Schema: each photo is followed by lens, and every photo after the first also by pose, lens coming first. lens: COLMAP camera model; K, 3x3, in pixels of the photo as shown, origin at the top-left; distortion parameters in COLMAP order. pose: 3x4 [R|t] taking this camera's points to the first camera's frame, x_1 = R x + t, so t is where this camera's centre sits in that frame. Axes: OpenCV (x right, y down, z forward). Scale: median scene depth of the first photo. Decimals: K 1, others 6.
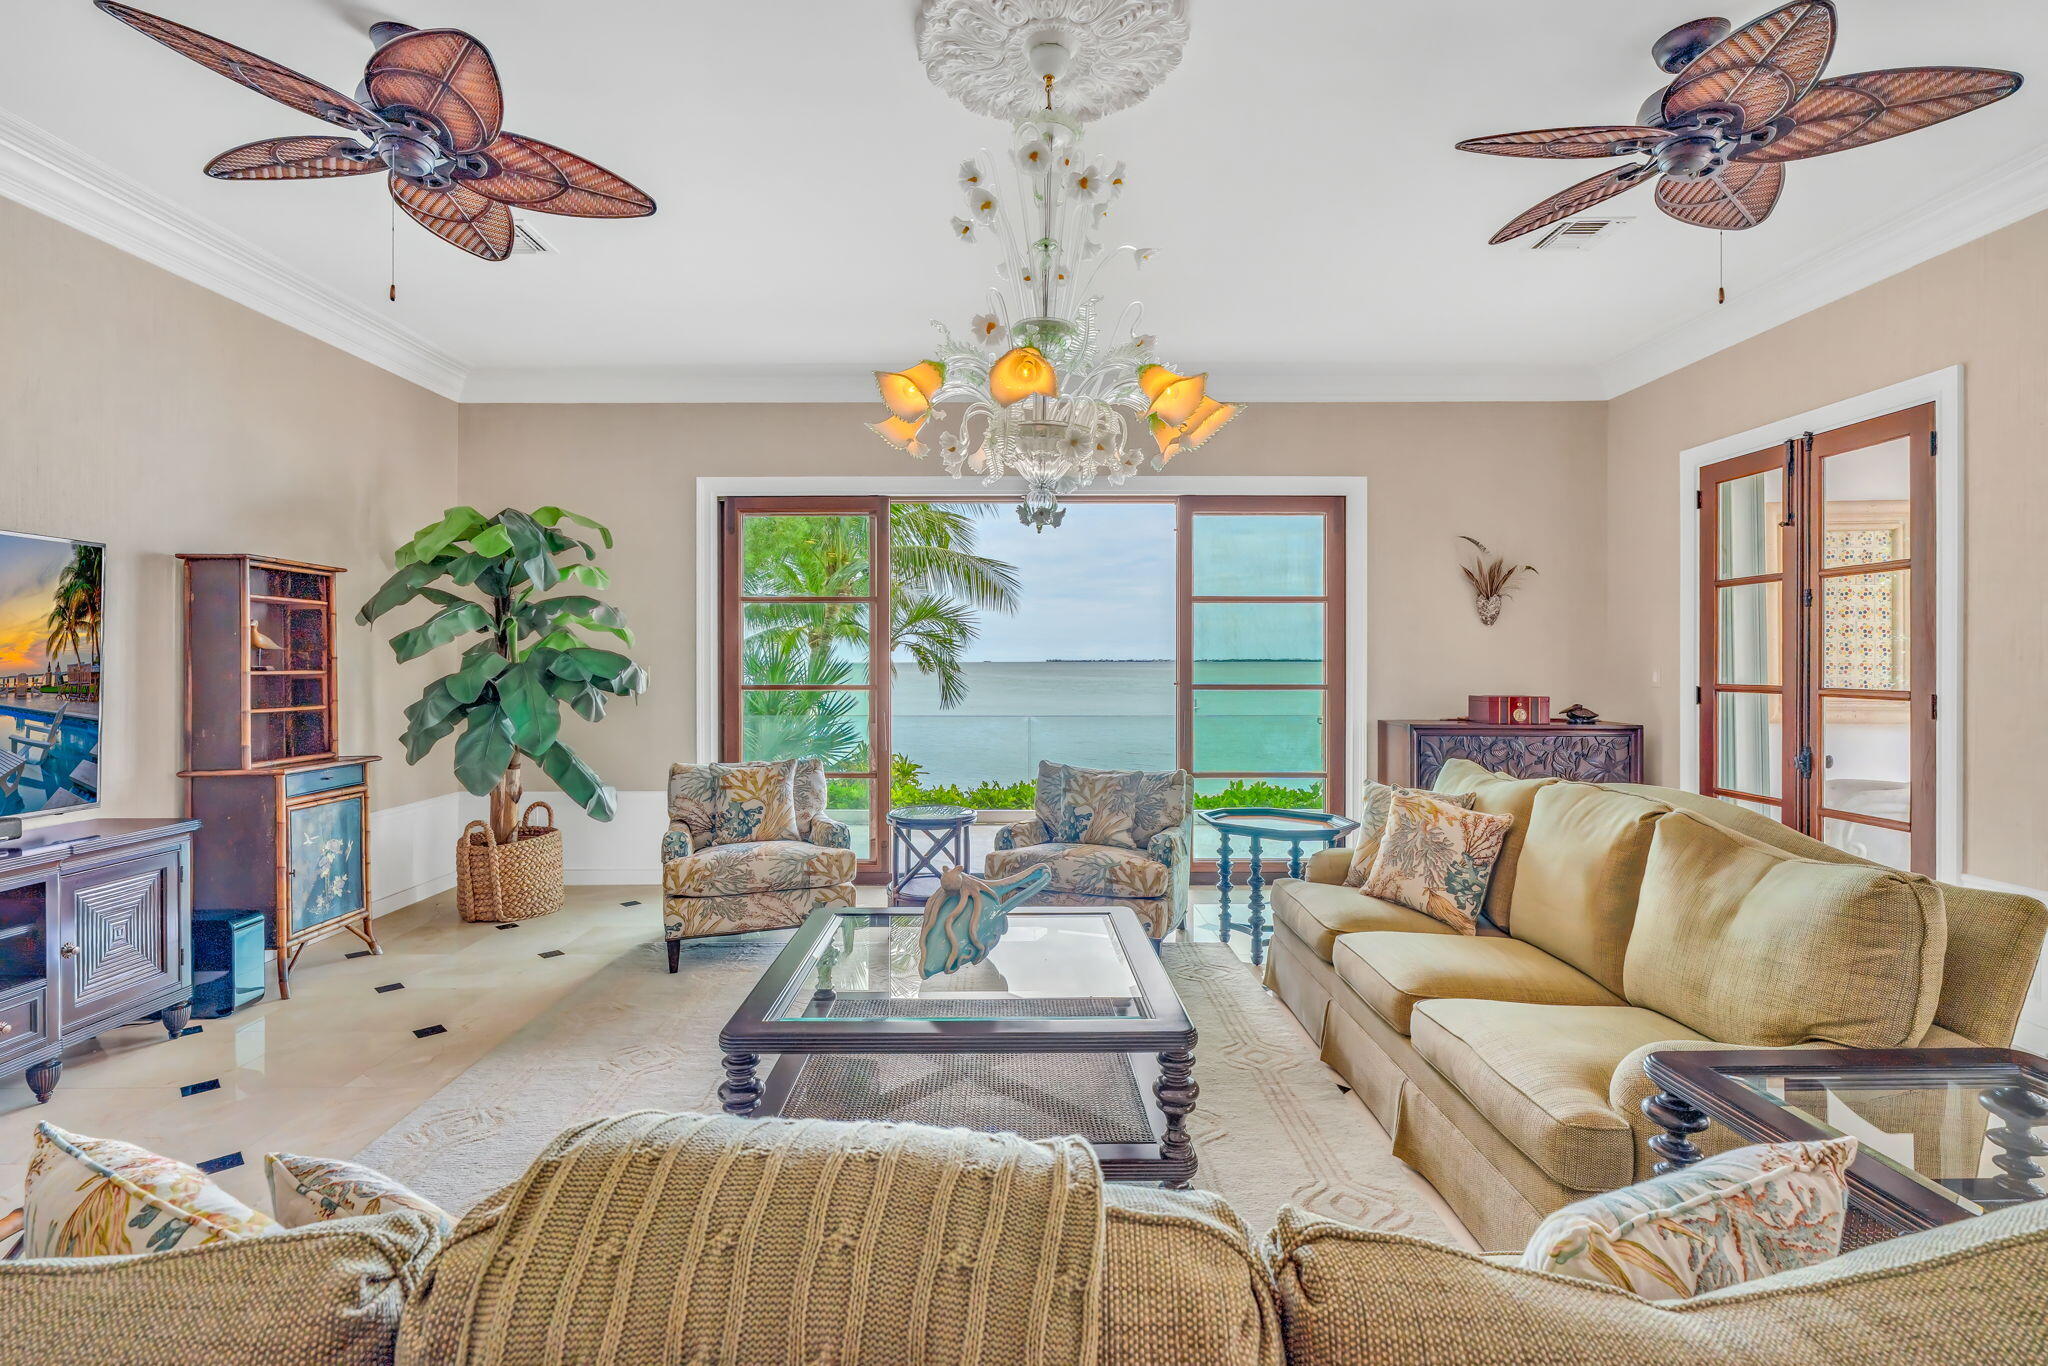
lens RADIAL K [[989.7, 0, 1016.8], [0, 989.7, 656.0], [0, 0, 1]] dist [0.004375, 0.001195]
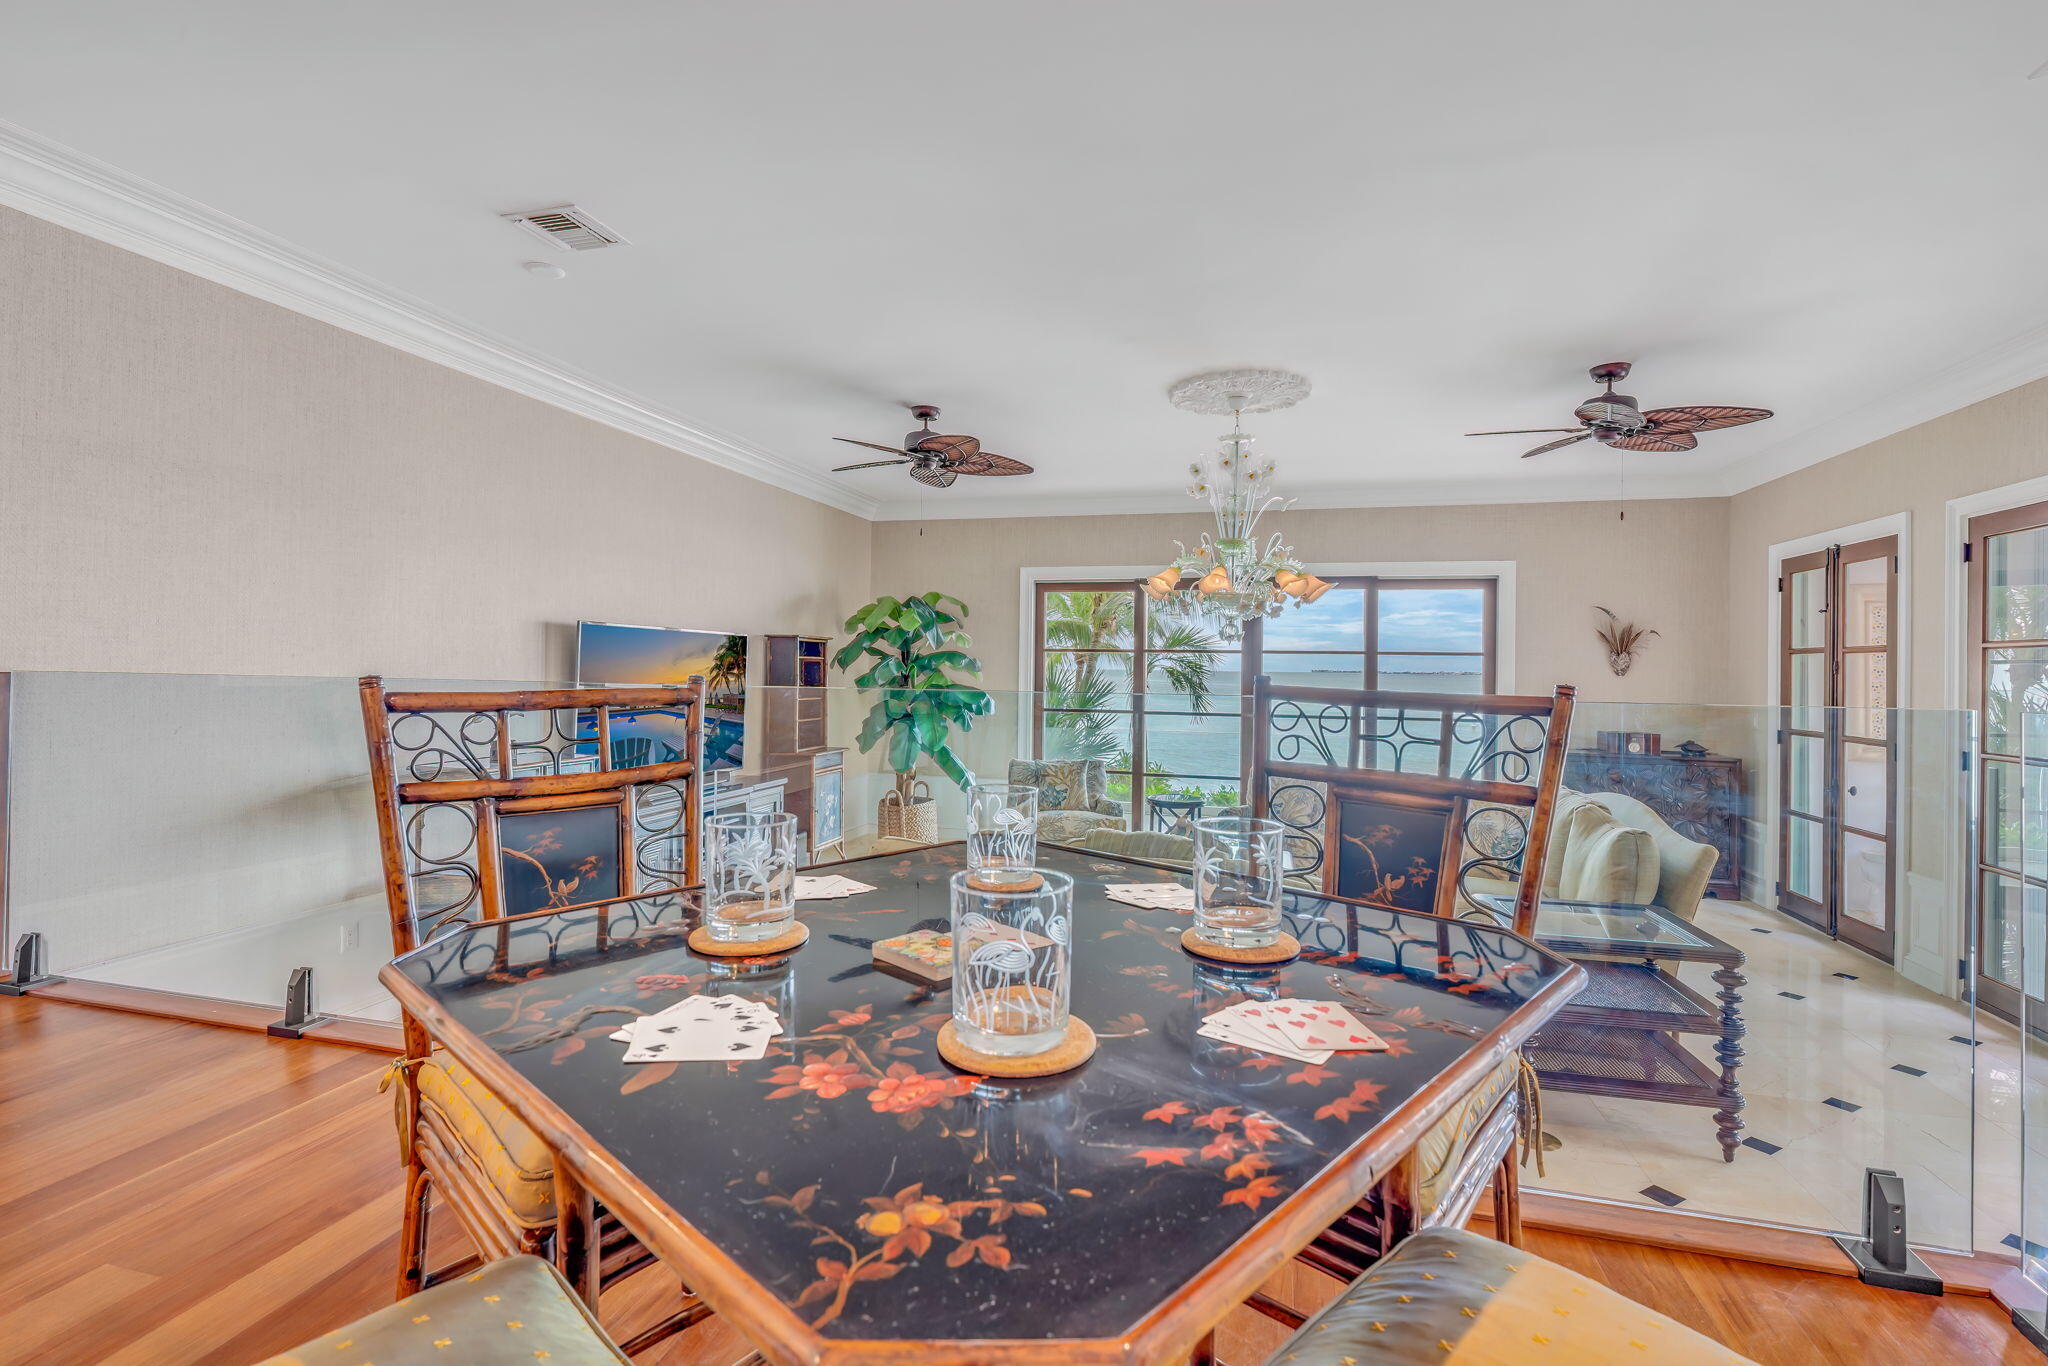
lens RADIAL K [[996.2, 0, 1014.9], [0, 996.2, 667.9], [0, 0, 1]] dist [-0.004793, 0.003798]
pose [[0.966628, 0.014595, -0.255768, 0.062828], [-0.014110, 0.999893, 0.003733, -0.043129], [0.255795, 0.000000, 0.966731, -0.535309]]
